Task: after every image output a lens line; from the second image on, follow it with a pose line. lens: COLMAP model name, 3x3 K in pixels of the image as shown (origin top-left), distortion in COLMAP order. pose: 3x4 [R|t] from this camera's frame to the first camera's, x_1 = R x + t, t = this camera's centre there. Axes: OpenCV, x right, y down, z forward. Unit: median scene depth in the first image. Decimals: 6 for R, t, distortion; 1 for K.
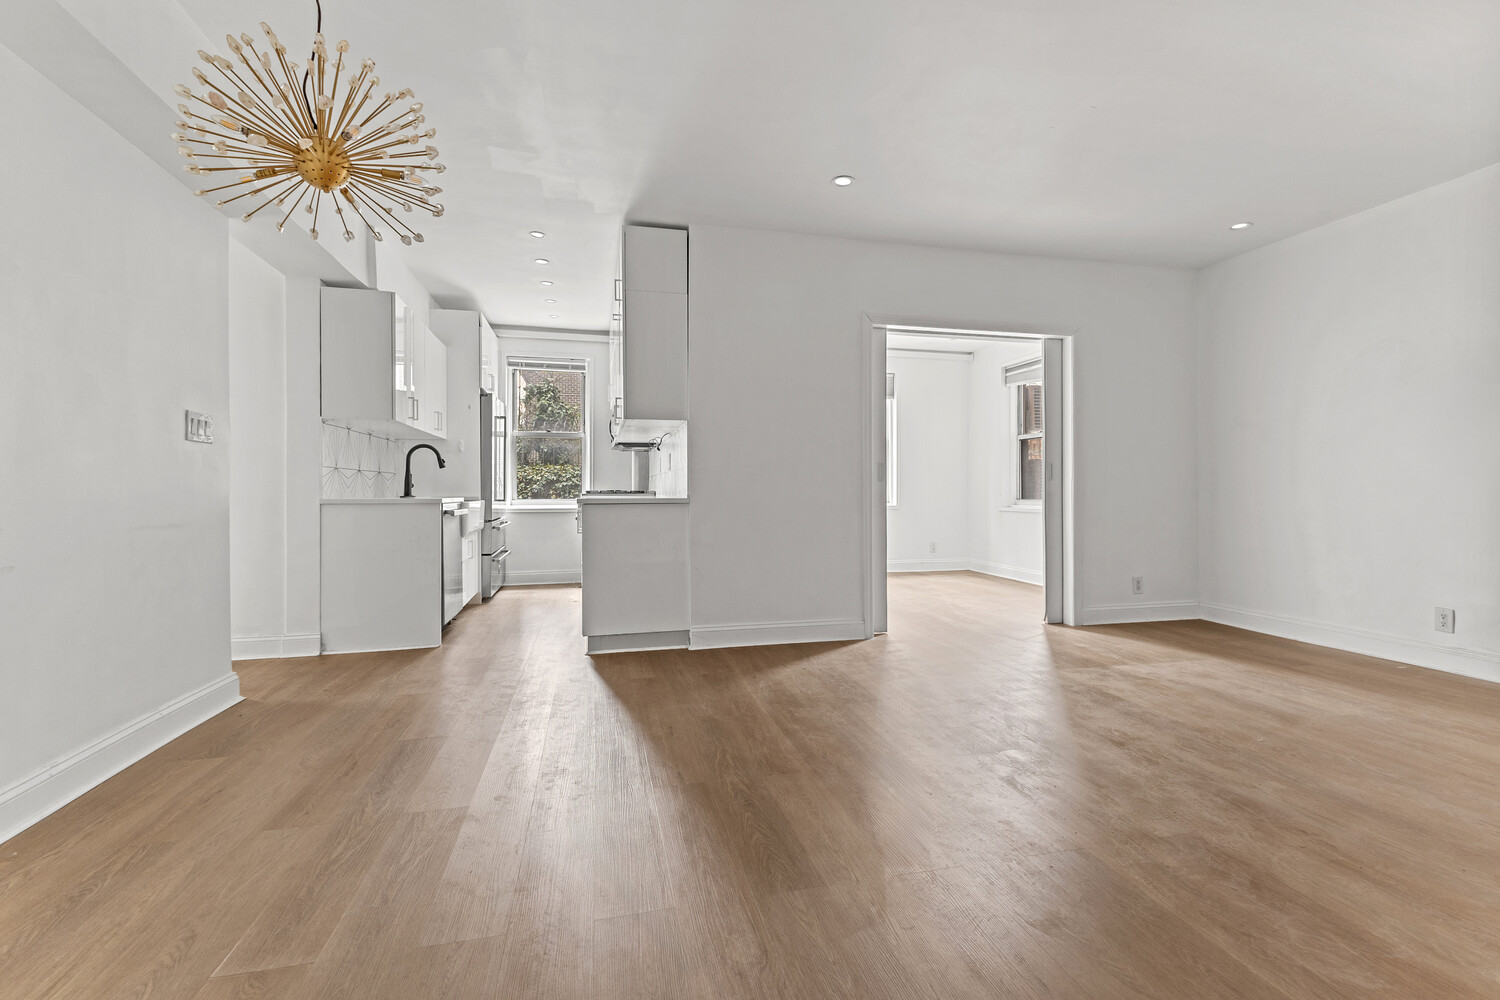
lens RADIAL K [[647.3, 0, 746.2], [0, 647.3, 493.3], [0, 0, 1]] dist [0.009253, -0.001868]
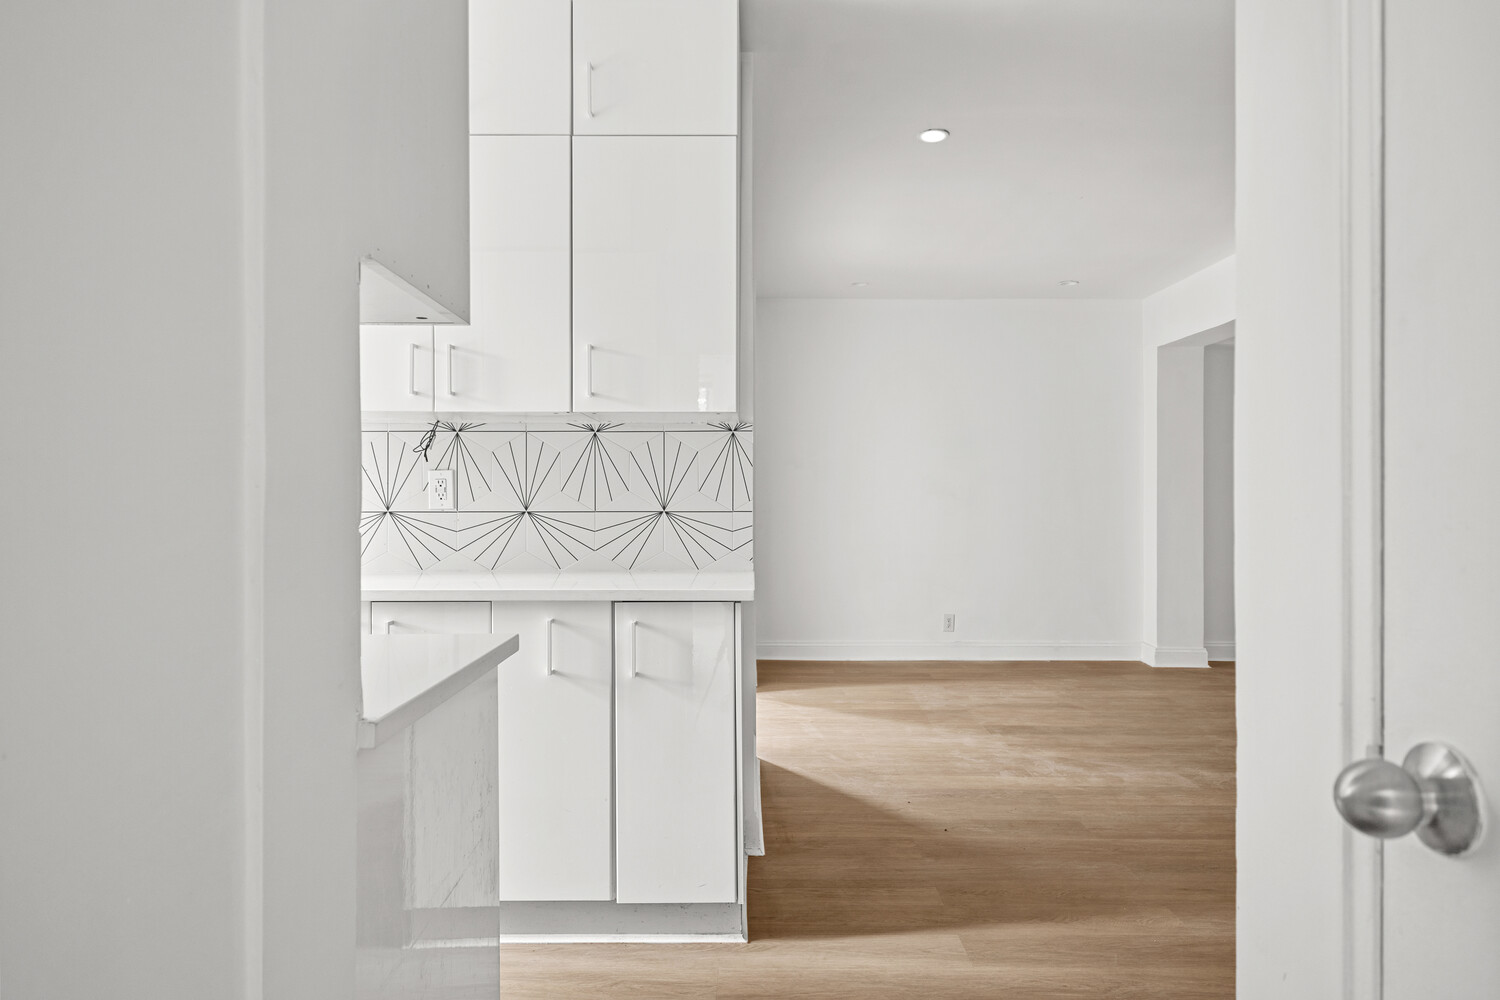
lens RADIAL K [[966.9, 0, 743.6], [0, 966.9, 502.7], [0, 0, 1]] dist [0.007636, 0.001076]
pose [[0.238978, 0.000028, 0.971025, -0.686244], [0.006172, 0.999980, -0.001548, -0.038908], [-0.971005, 0.006363, 0.238973, 0.647833]]
